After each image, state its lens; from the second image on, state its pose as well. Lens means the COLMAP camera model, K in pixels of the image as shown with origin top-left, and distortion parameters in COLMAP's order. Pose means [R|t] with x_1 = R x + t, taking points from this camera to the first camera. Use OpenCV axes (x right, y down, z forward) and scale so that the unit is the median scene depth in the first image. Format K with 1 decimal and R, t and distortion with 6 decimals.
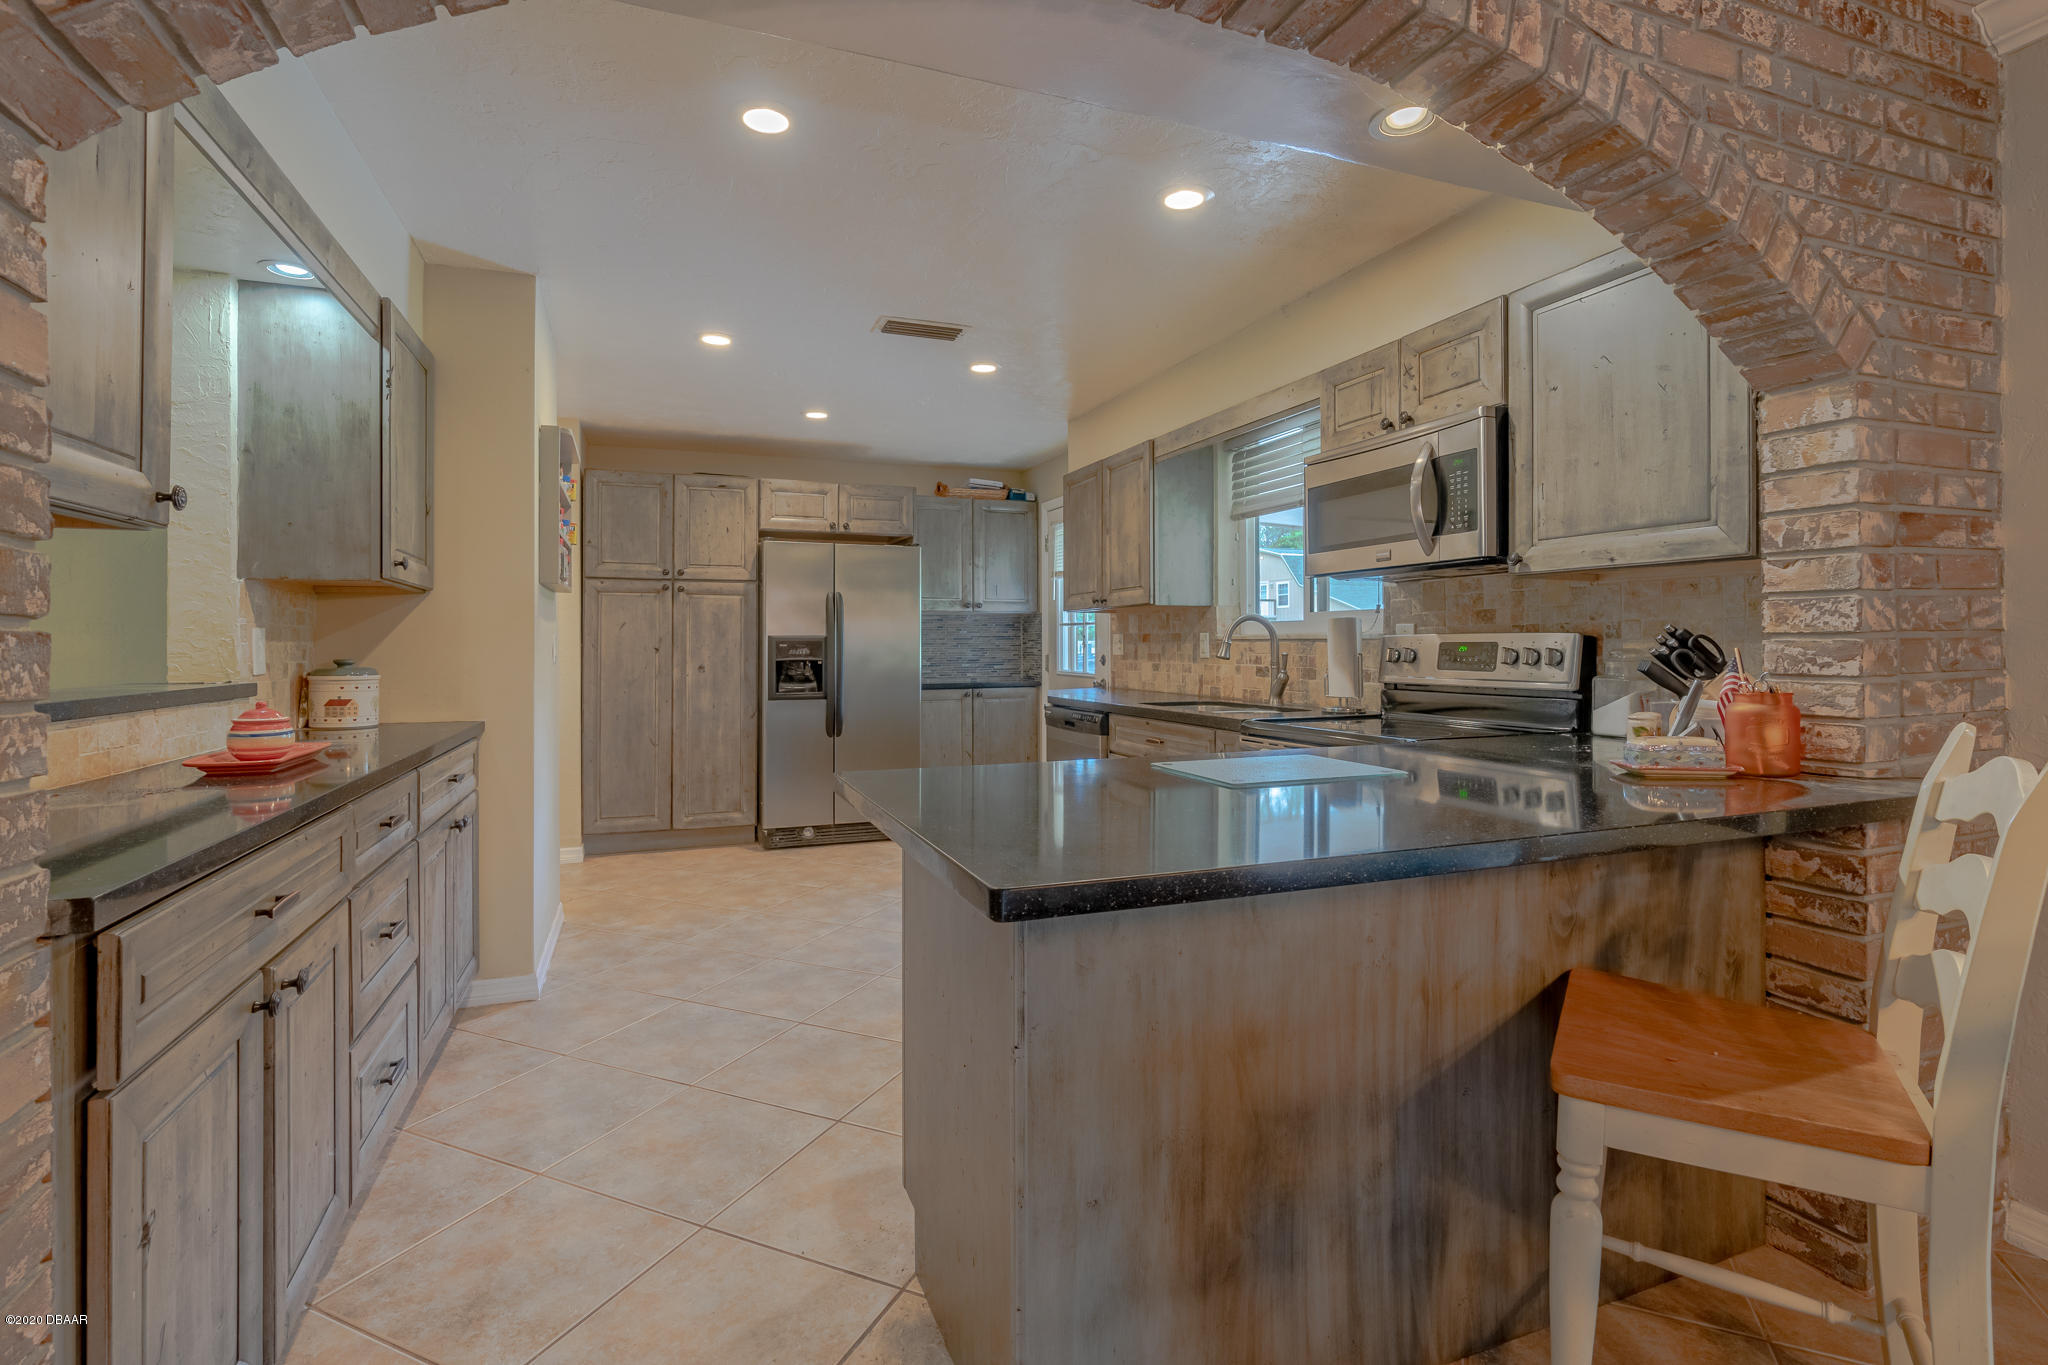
lens RADIAL K [[940.6, 0, 1020.5], [0, 940.6, 648.1], [0, 0, 1]] dist [0.000864, 0.000386]
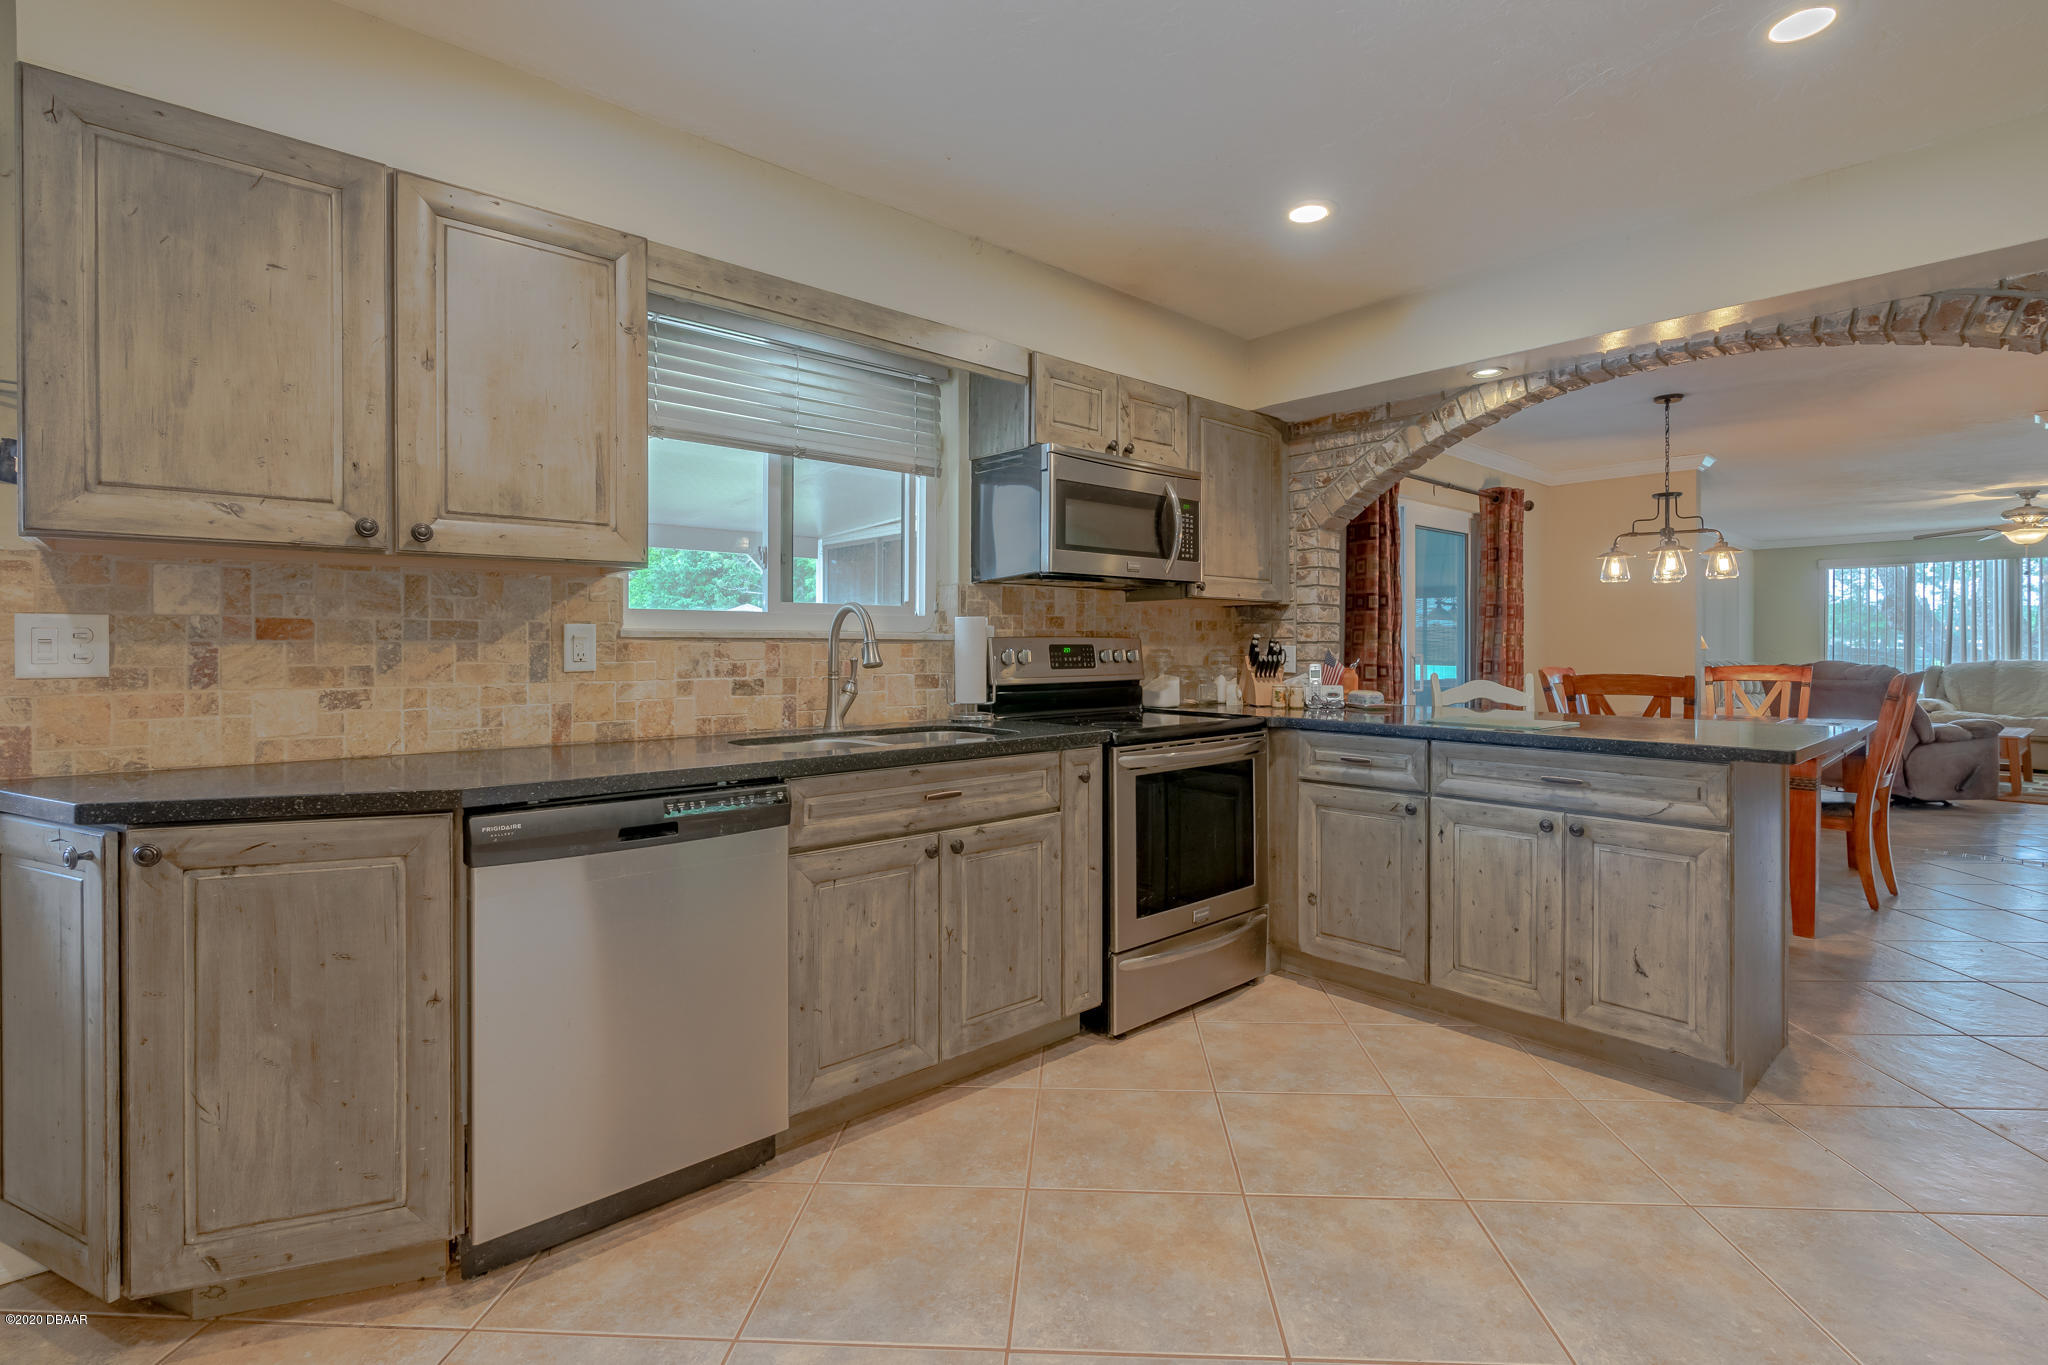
lens RADIAL K [[940.6, 0, 1031.8], [0, 940.6, 661.6], [0, 0, 1]] dist [0.000864, 0.000386]
pose [[-0.348512, -0.016534, 0.937158, -0.311707], [0.001688, 0.999832, 0.018268, -0.003355], [-0.937303, 0.007949, -0.348425, 0.751175]]
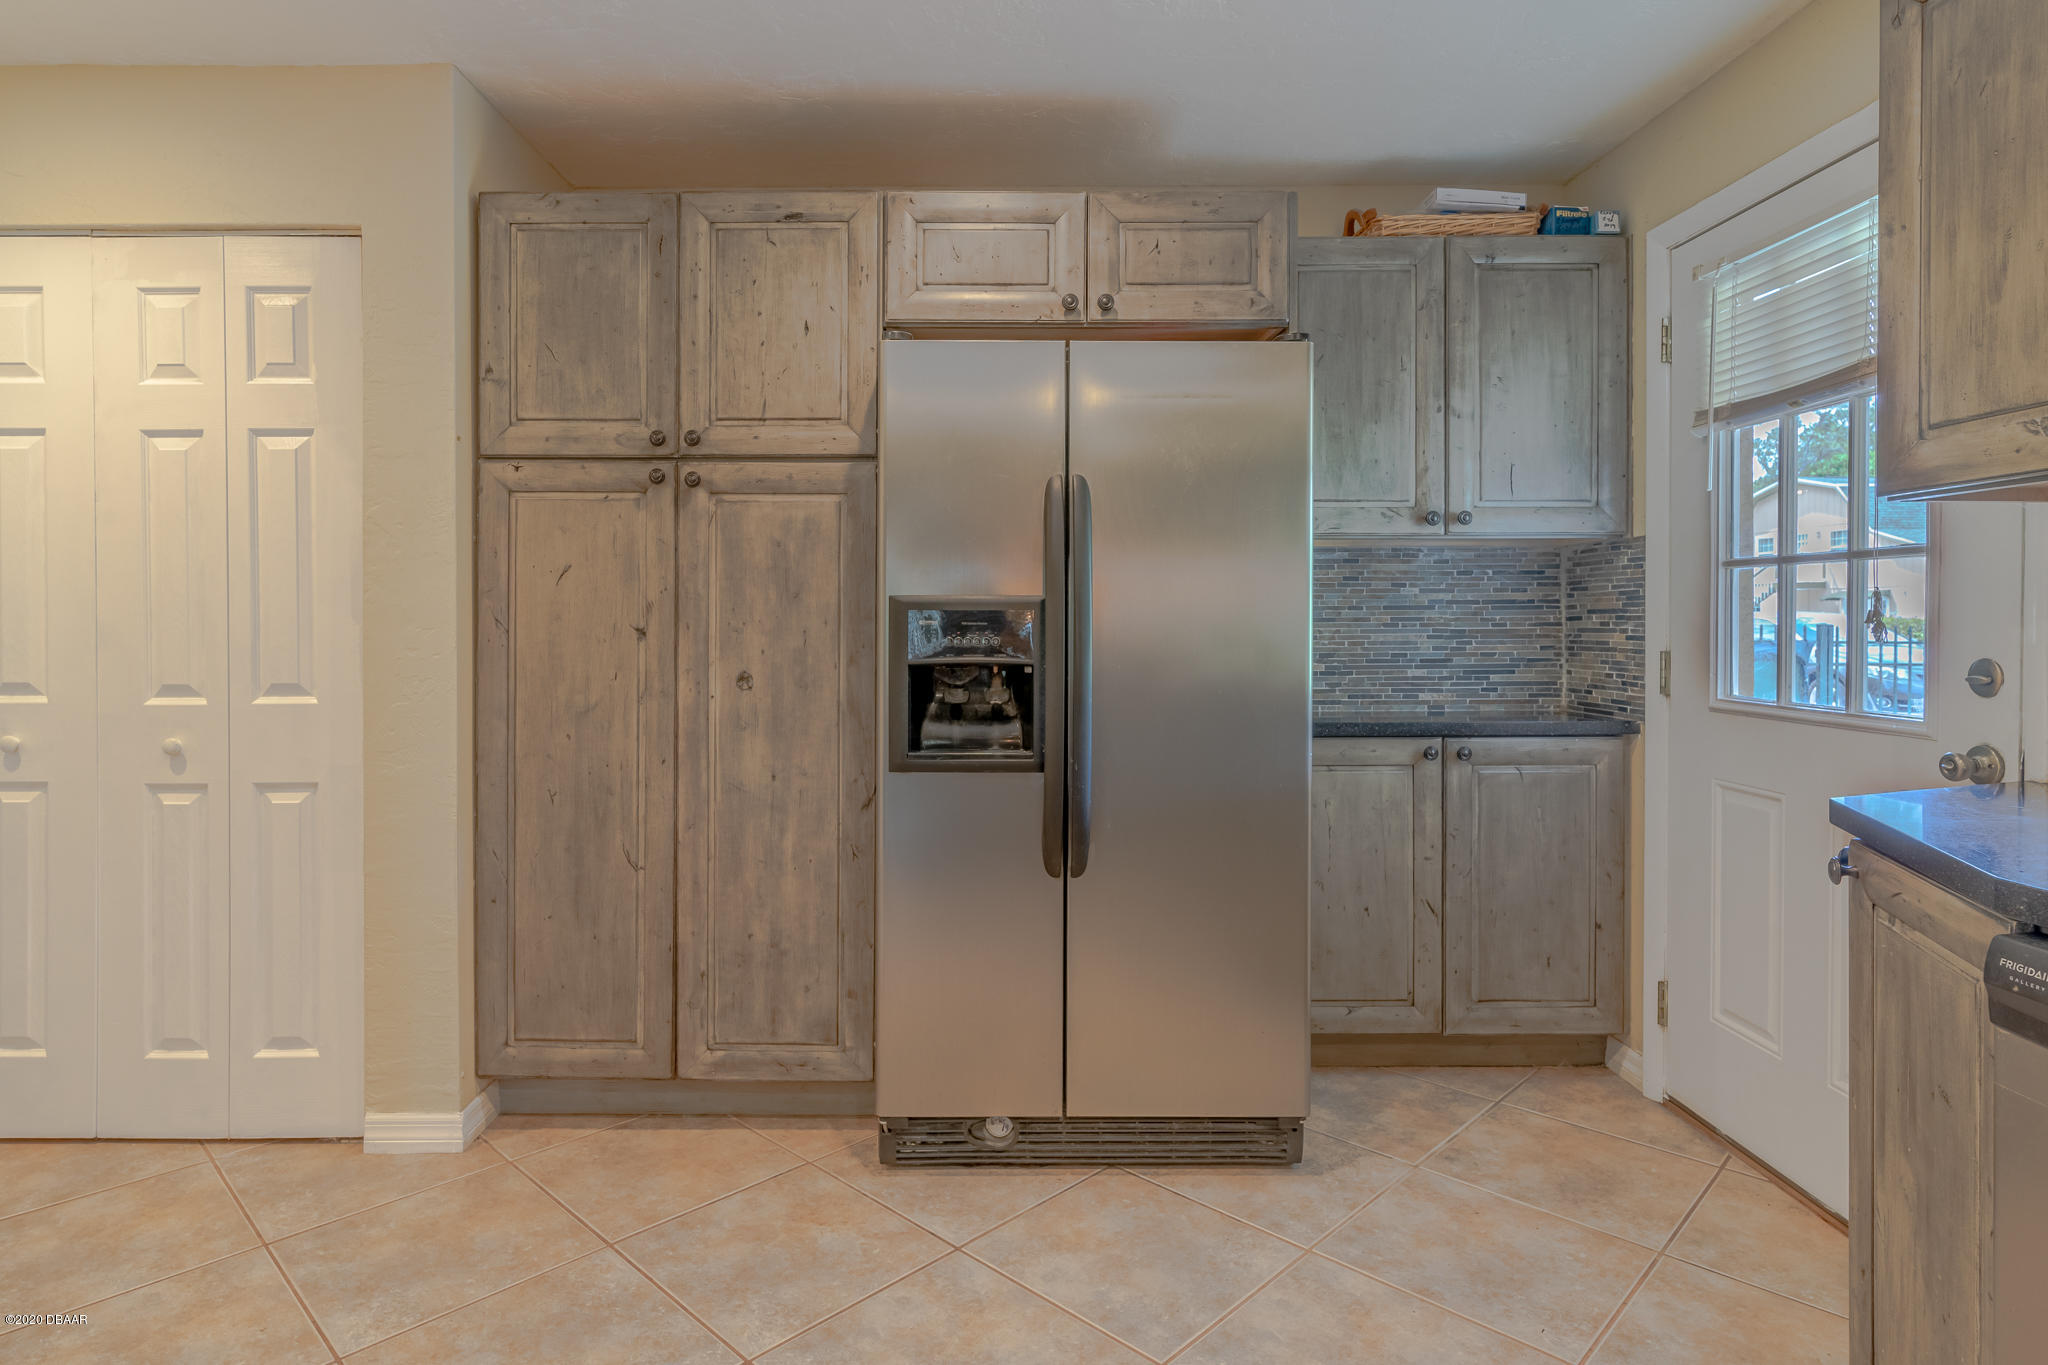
lens RADIAL K [[1163.4, 0, 1017.0], [0, 1163.4, 634.4], [0, 0, 1]] dist [-0.000951, 0.001815]
pose [[0.948404, 0.005806, -0.317010, -0.074495], [-0.003315, 0.999959, 0.008396, -0.002172], [0.317046, -0.006912, 0.948385, 0.569611]]
